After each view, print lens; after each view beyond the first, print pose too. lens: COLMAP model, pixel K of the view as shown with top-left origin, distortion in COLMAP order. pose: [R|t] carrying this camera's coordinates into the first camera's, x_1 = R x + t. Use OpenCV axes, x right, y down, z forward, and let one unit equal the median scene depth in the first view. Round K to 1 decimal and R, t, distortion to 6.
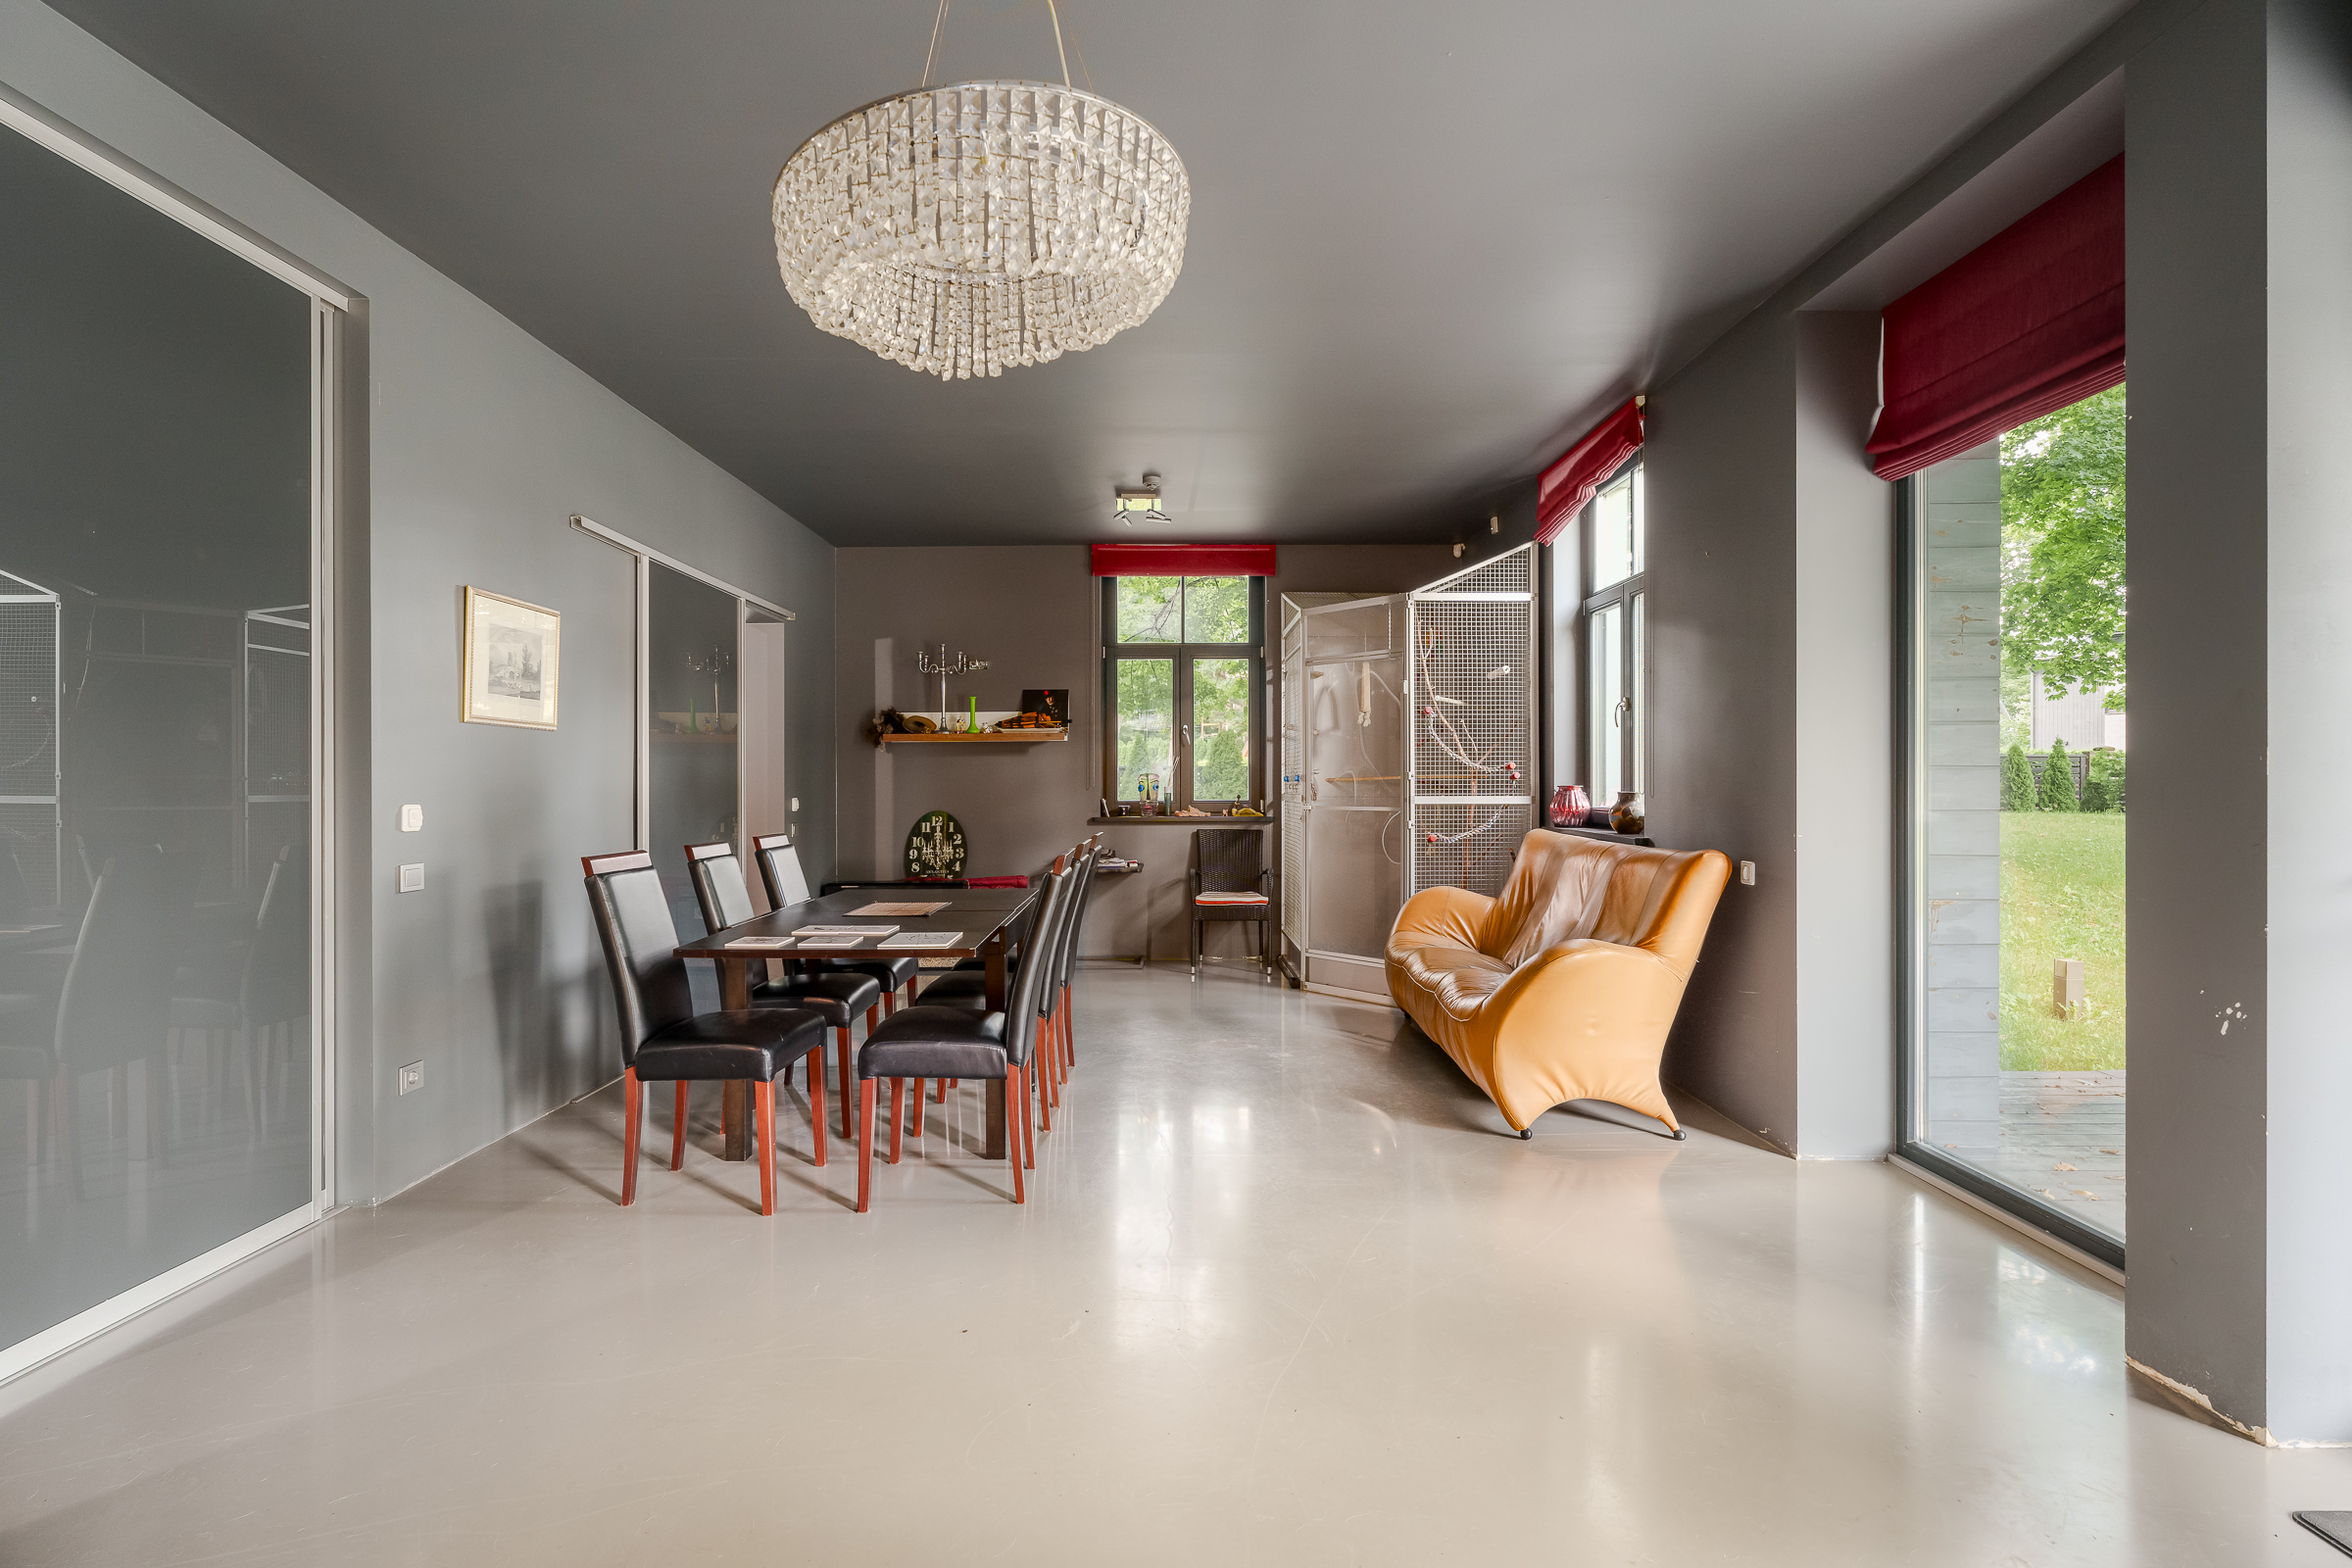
lens RADIAL K [[1178.9, 0, 1182.5], [0, 1178.9, 781.6], [0, 0, 1]] dist [-0.002711, -0.000298]
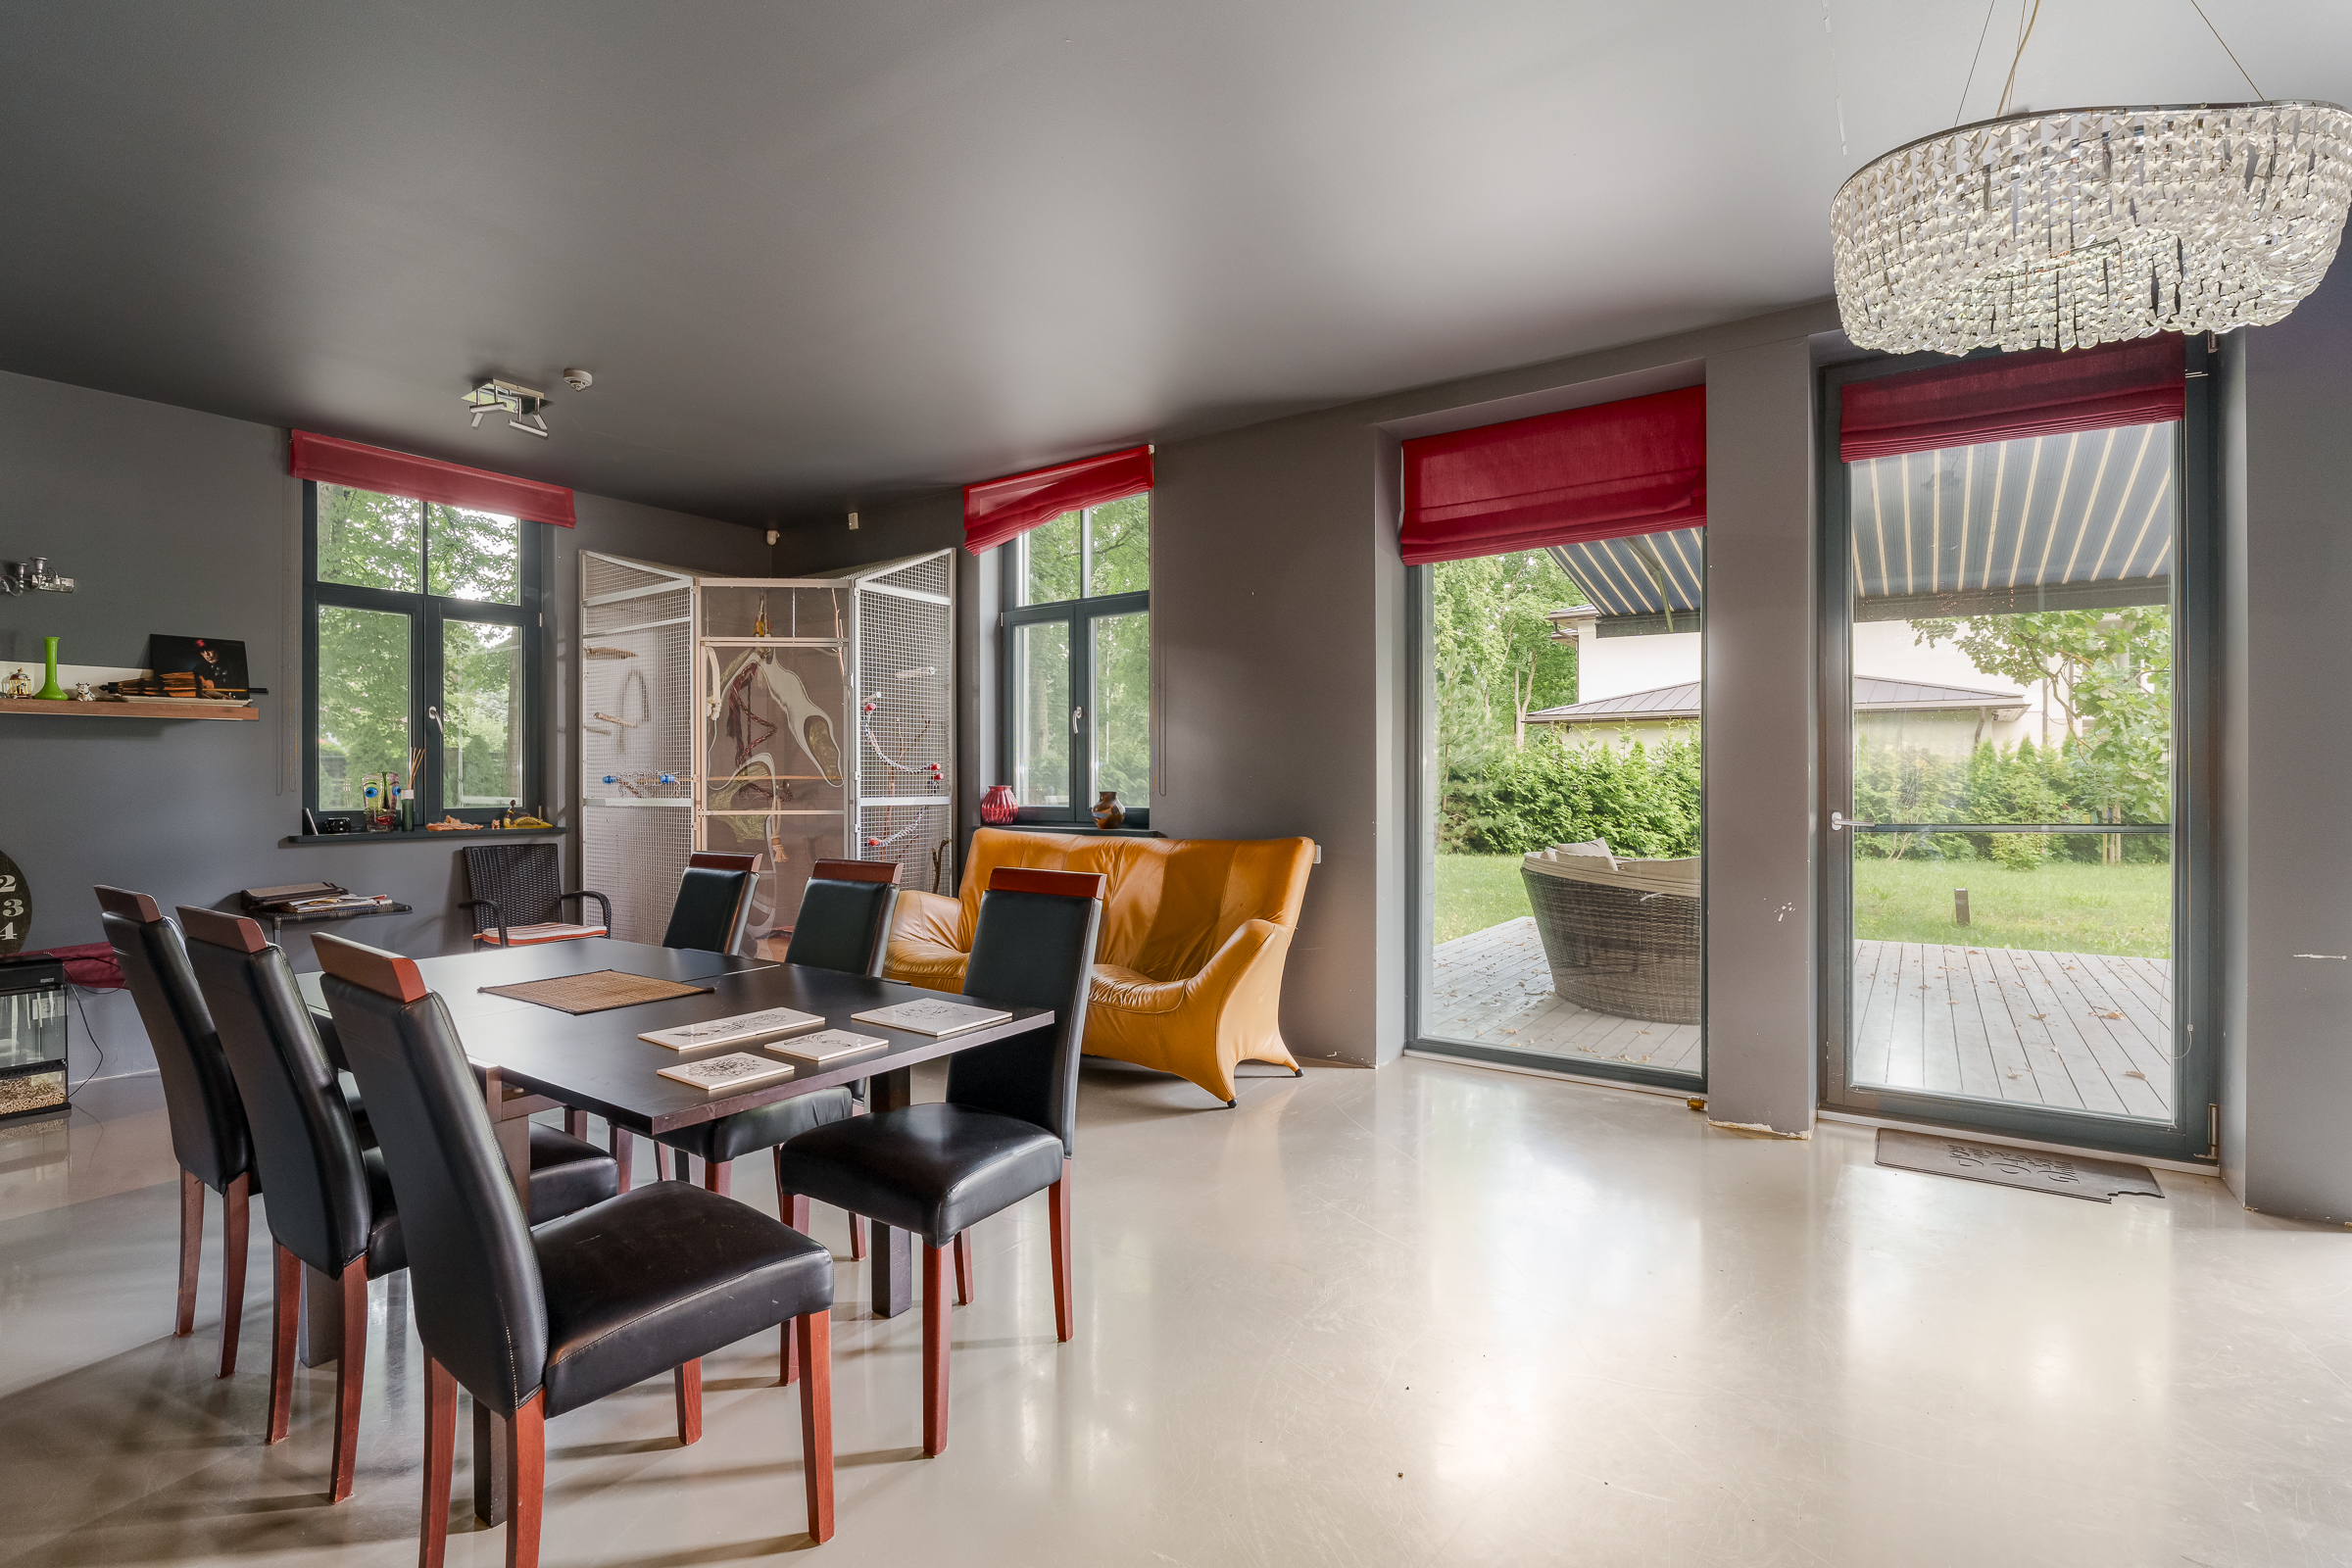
lens RADIAL K [[1092.5, 0, 1172.3], [0, 1092.5, 784.4], [0, 0, 1]] dist [0.005986, -0.000387]
pose [[0.579685, -0.003804, 0.814832, -0.294223], [0.000185, 0.999990, 0.004537, -0.001864], [-0.814841, -0.002479, 0.579680, 0.232136]]
